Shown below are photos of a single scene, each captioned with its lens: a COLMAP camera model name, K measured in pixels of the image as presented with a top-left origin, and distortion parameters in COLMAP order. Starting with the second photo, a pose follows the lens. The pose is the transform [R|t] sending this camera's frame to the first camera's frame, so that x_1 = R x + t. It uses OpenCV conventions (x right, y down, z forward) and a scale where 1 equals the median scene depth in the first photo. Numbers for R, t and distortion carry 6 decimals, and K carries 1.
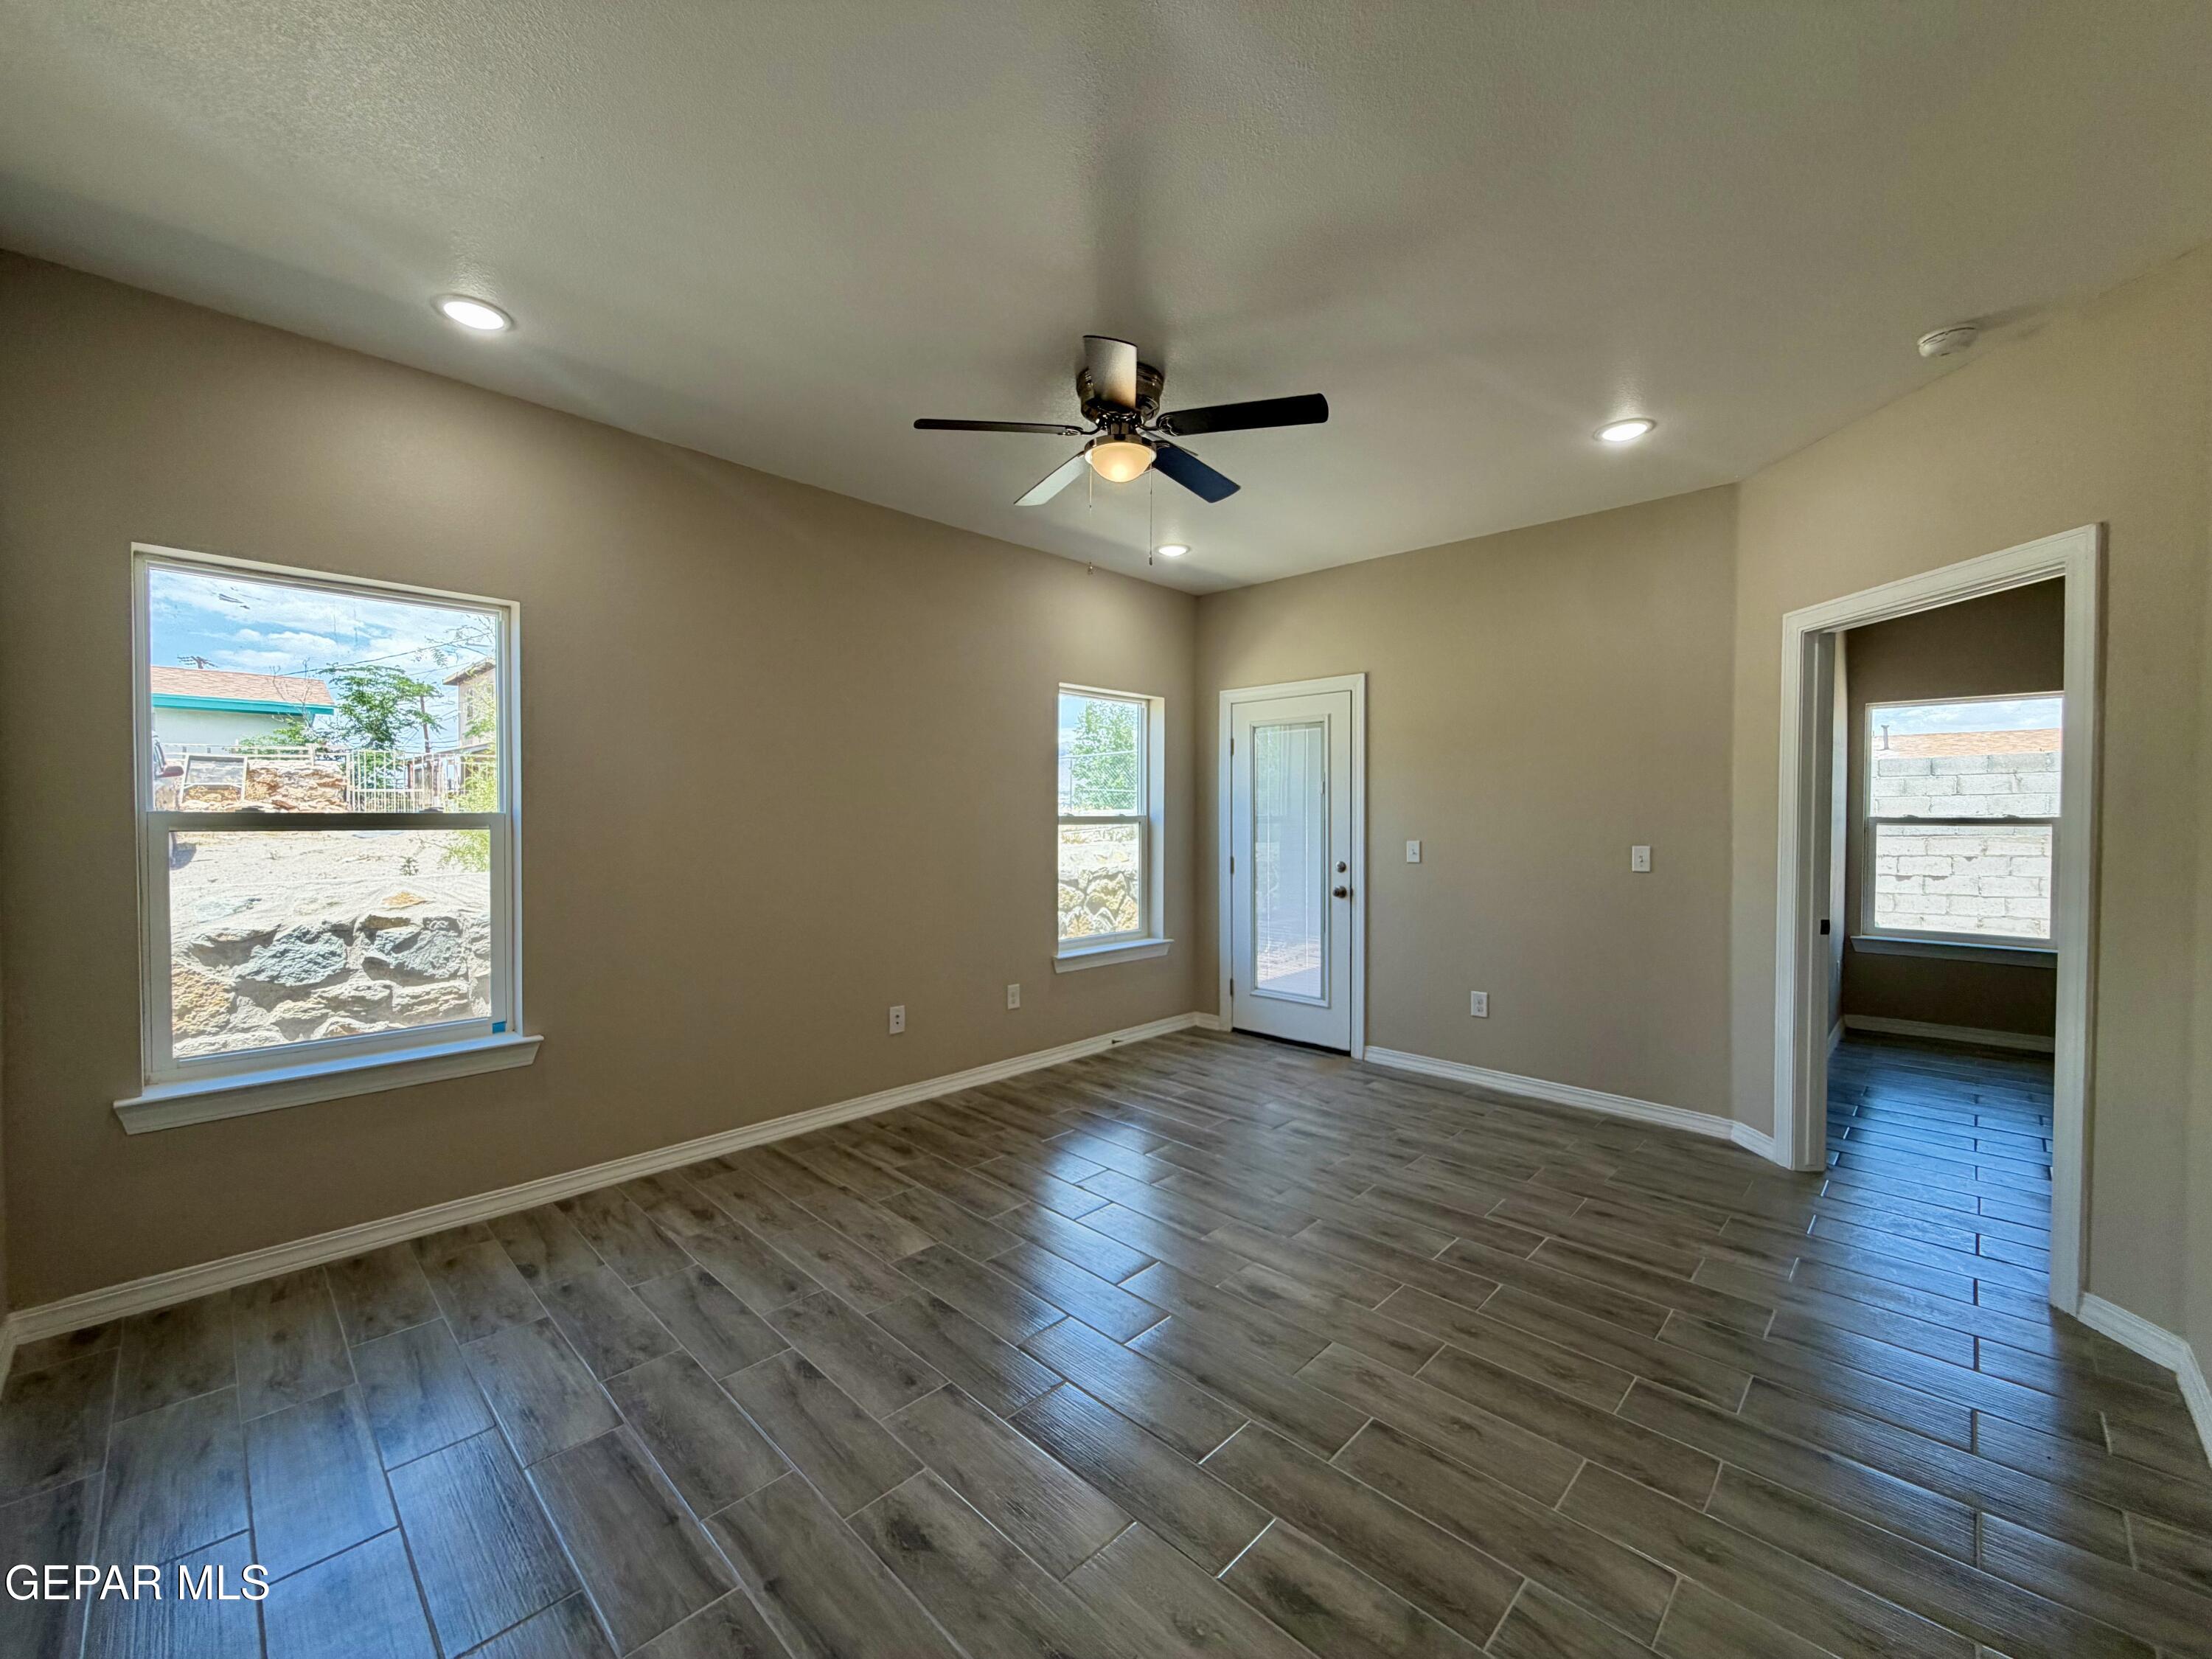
lens RADIAL K [[889.2, 0, 1099.5], [0, 889.2, 824.5], [0, 0, 1]] dist [0.000703, 0.000278]
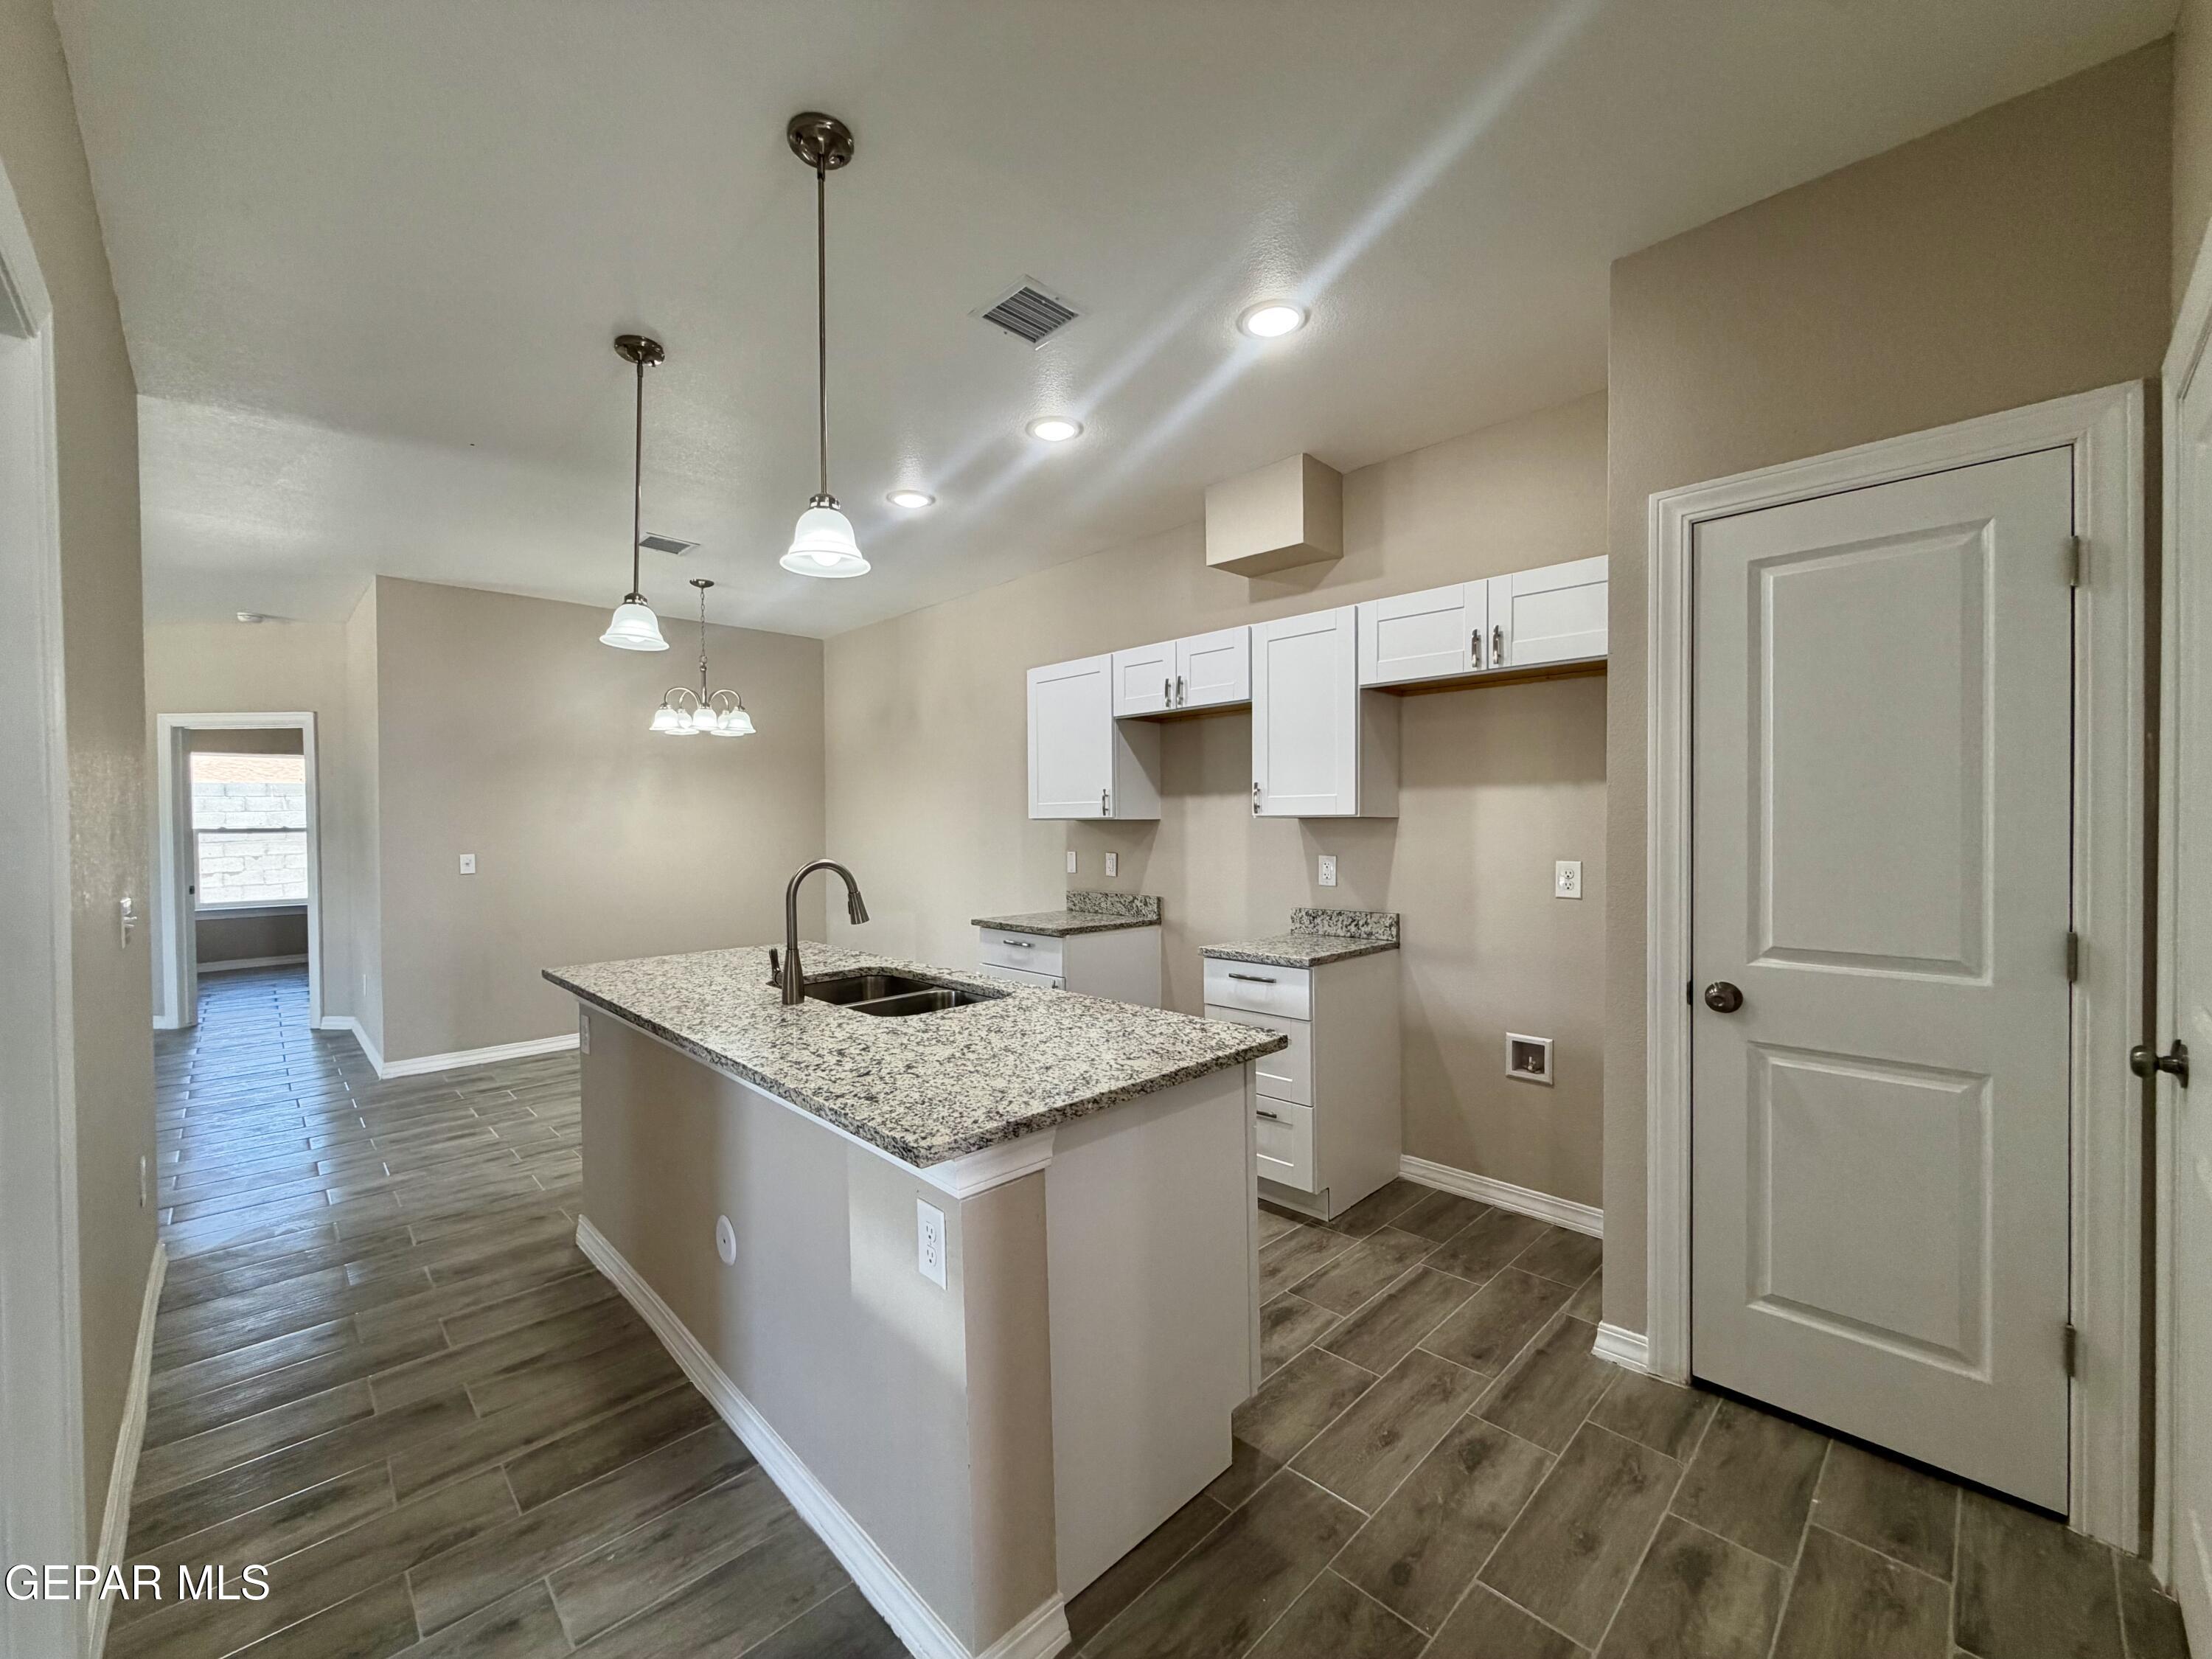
lens RADIAL K [[885.5, 0, 1097.6], [0, 885.5, 833.7], [0, 0, 1]] dist [0.000310, 0.000588]
pose [[0.023571, -0.019258, 0.999537, -0.920814], [0.019234, 0.999638, 0.018807, 0.001979], [-0.999537, 0.018781, 0.023933, -0.872510]]
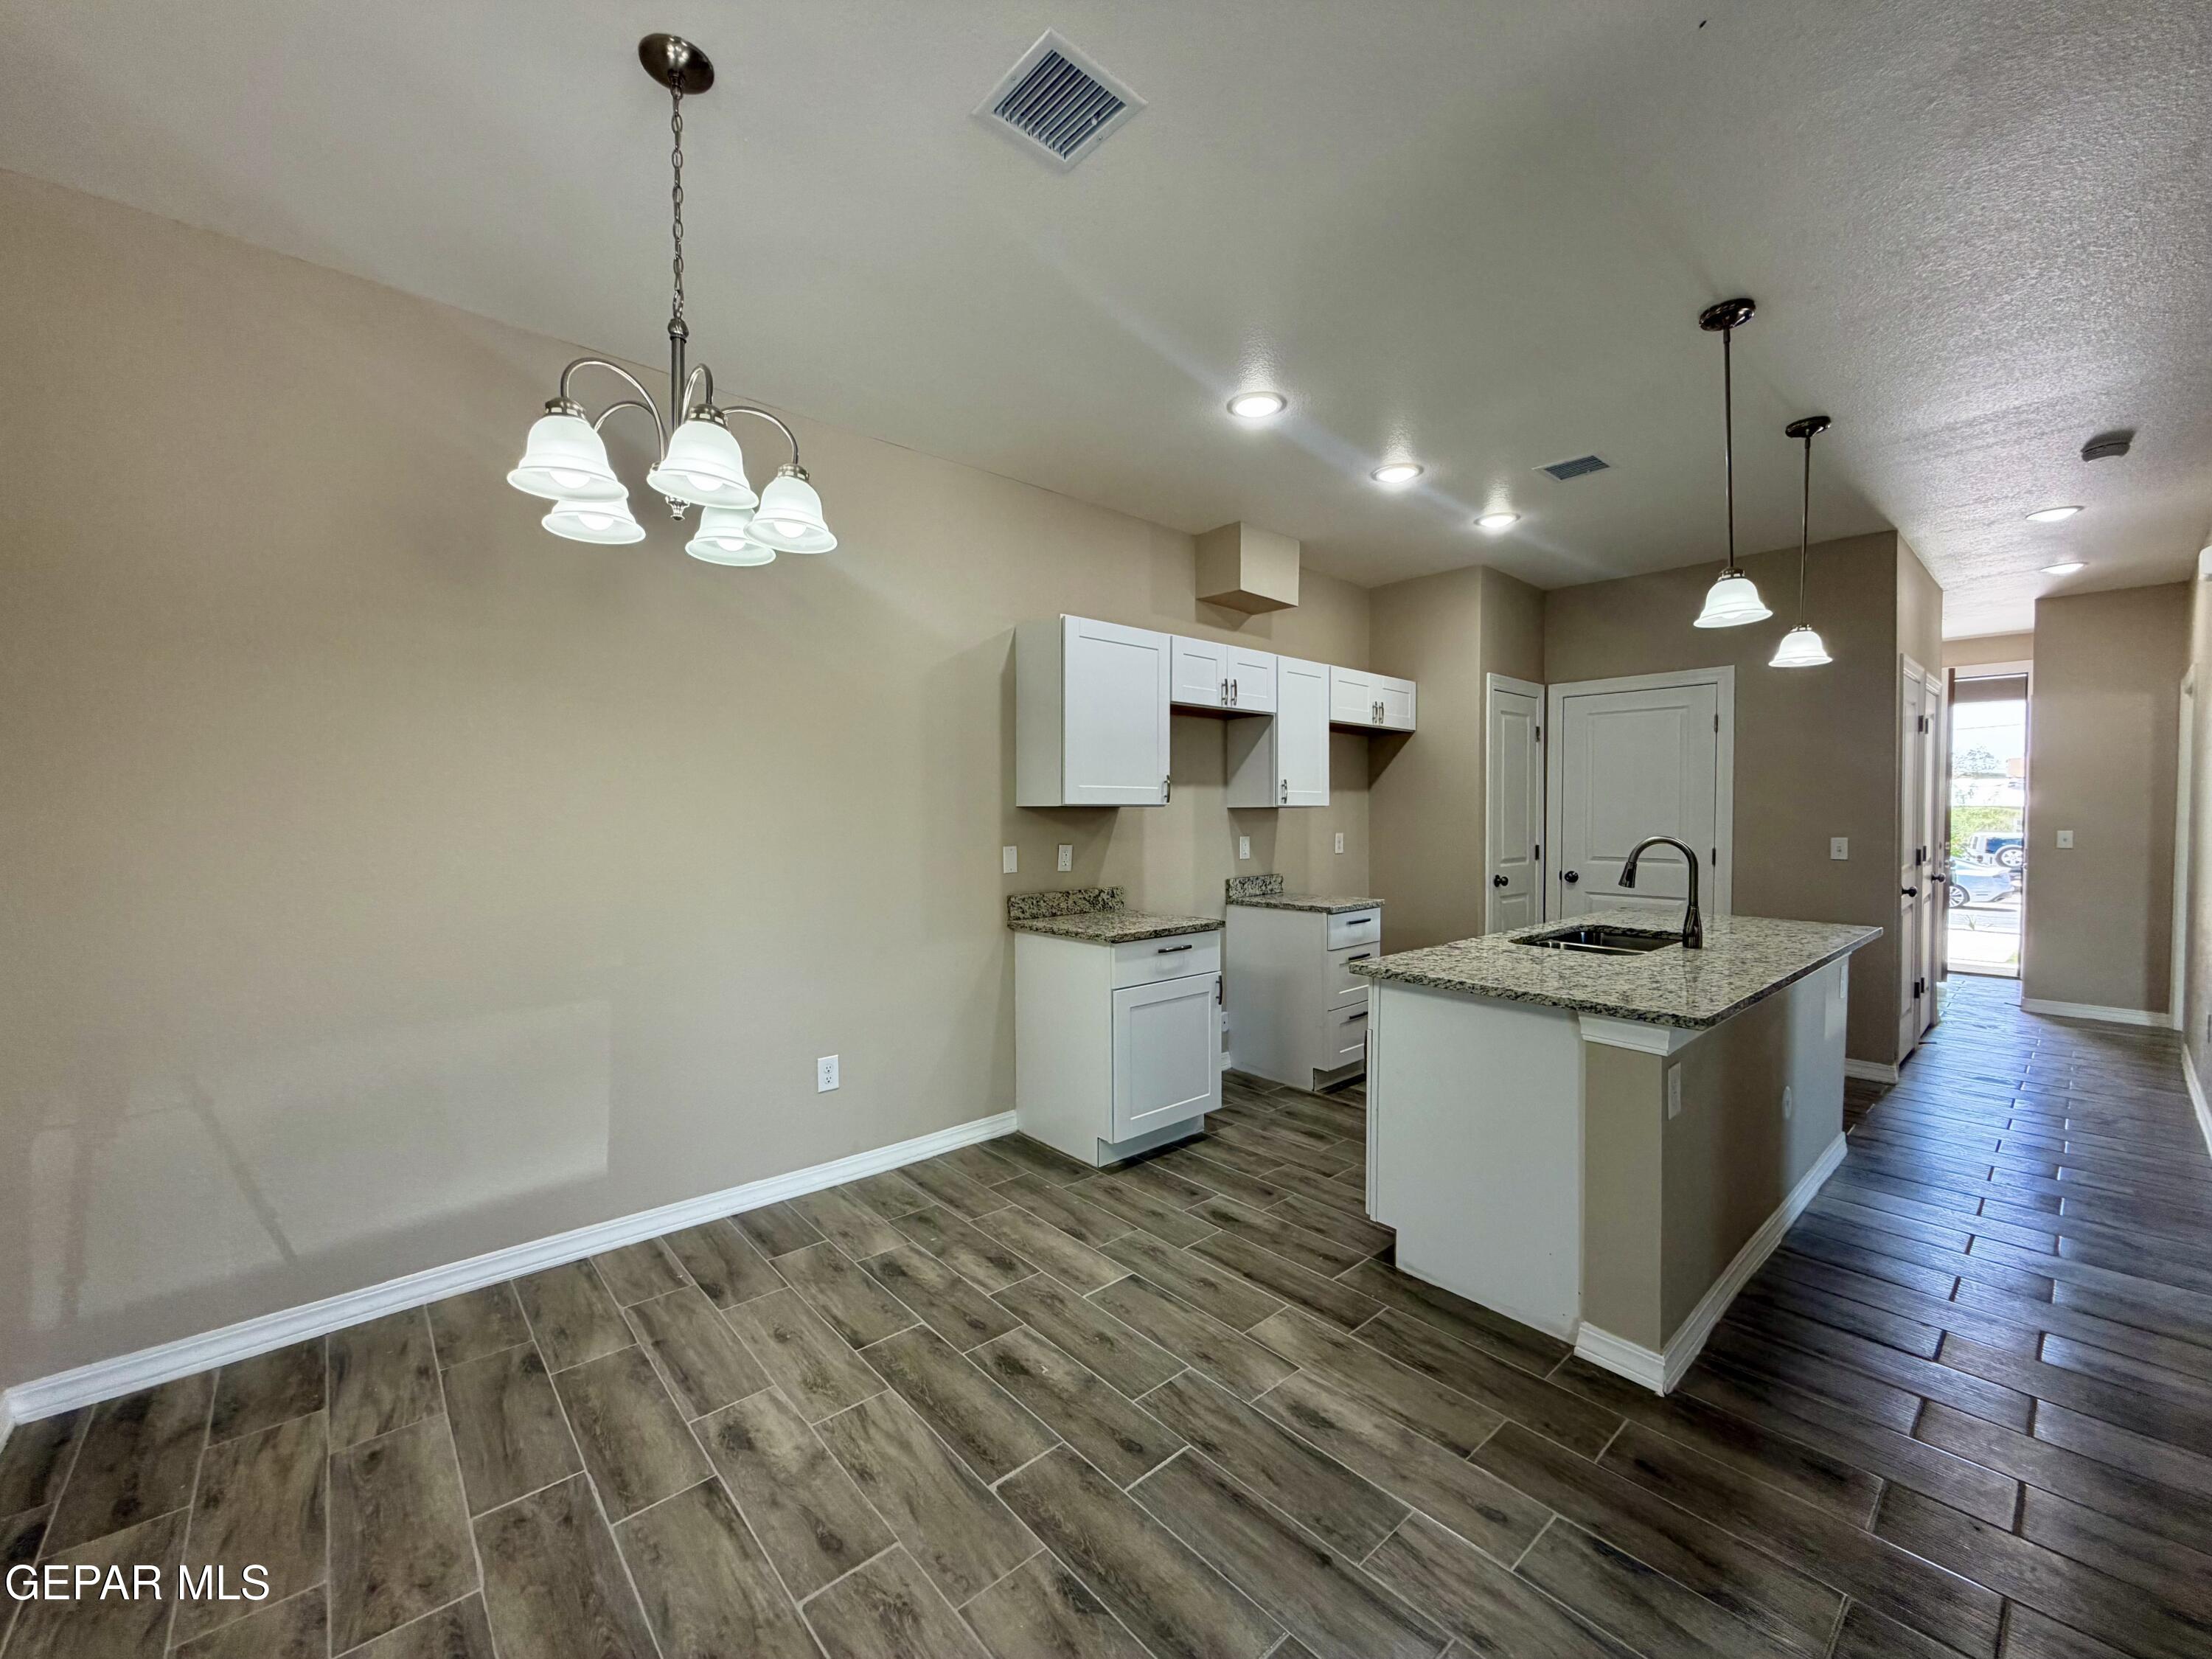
lens RADIAL K [[885.5, 0, 1097.6], [0, 885.5, 833.7], [0, 0, 1]] dist [0.000310, 0.000588]
pose [[-0.997321, -0.007001, 0.072816, 0.252715], [-0.004341, 0.999320, 0.036628, -0.001080], [-0.073023, 0.036214, -0.996673, 0.267534]]
